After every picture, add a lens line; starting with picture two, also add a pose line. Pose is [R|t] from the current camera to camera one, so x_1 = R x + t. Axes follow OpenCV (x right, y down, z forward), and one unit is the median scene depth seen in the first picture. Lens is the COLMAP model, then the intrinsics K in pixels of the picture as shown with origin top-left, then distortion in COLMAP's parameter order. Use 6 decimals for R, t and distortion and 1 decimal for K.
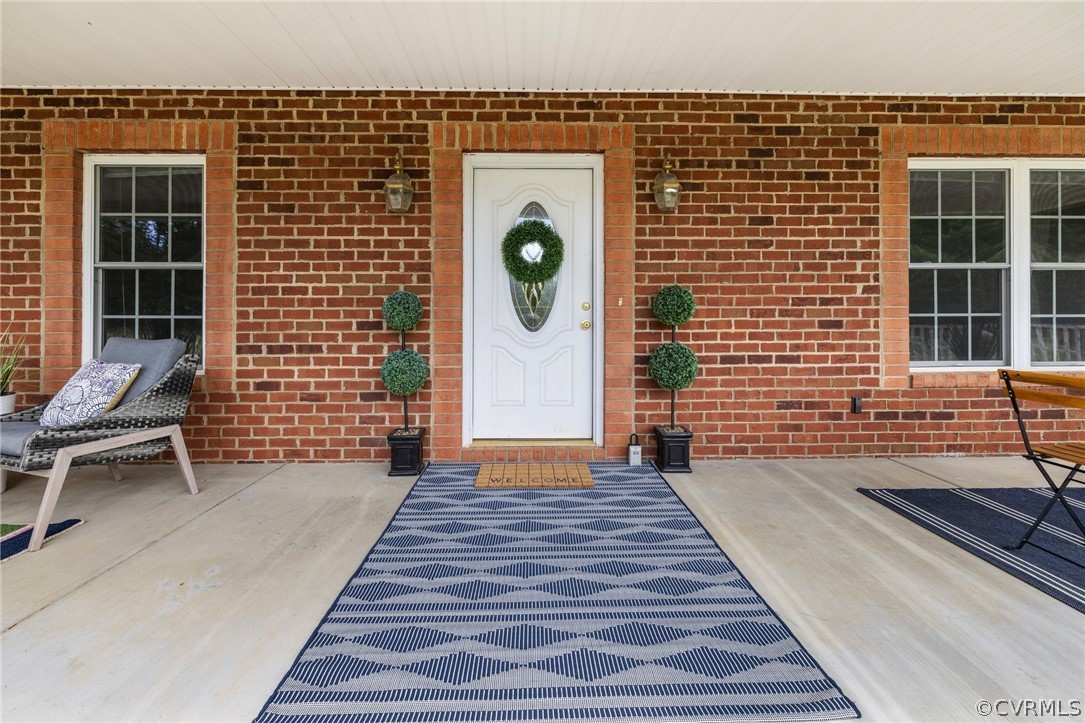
lens RADIAL K [[486.8, 0, 545.4], [0, 486.8, 327.9], [0, 0, 1]] dist [0.001006, -0.000050]
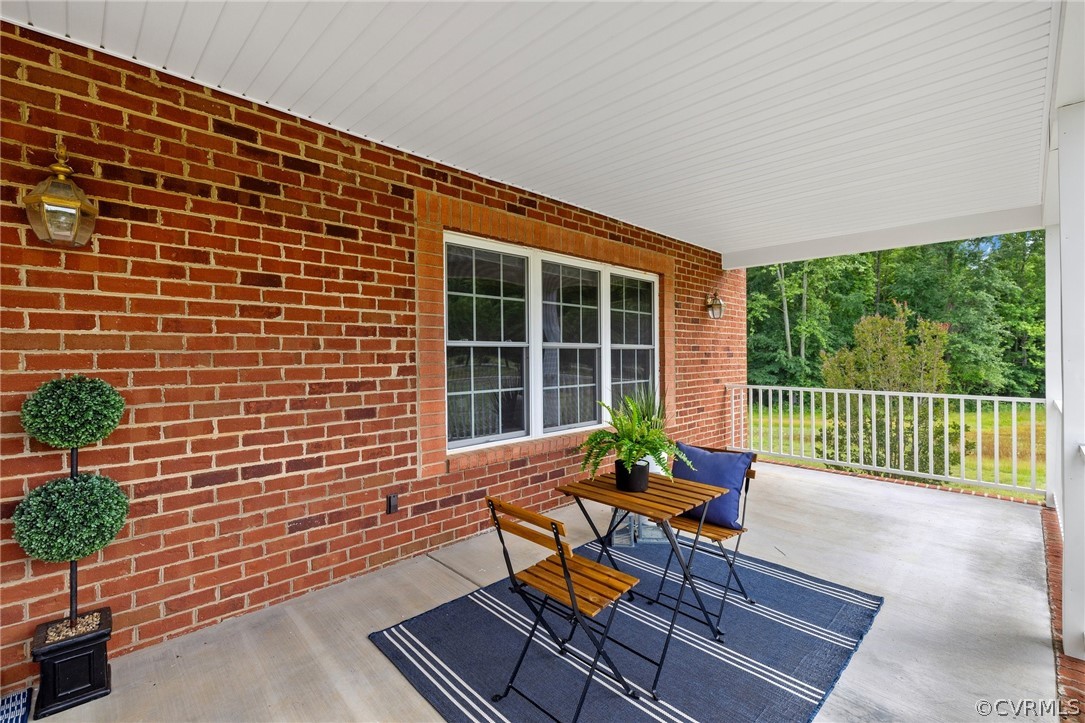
lens RADIAL K [[461.4, 0, 542.5], [0, 461.4, 361.5], [0, 0, 1]] dist [0.002739, -0.000278]
pose [[0.747074, -0.006807, 0.664706, 0.294513], [0.006175, 0.999975, 0.003300, -0.097173], [-0.664712, 0.001640, 0.747098, 0.206576]]
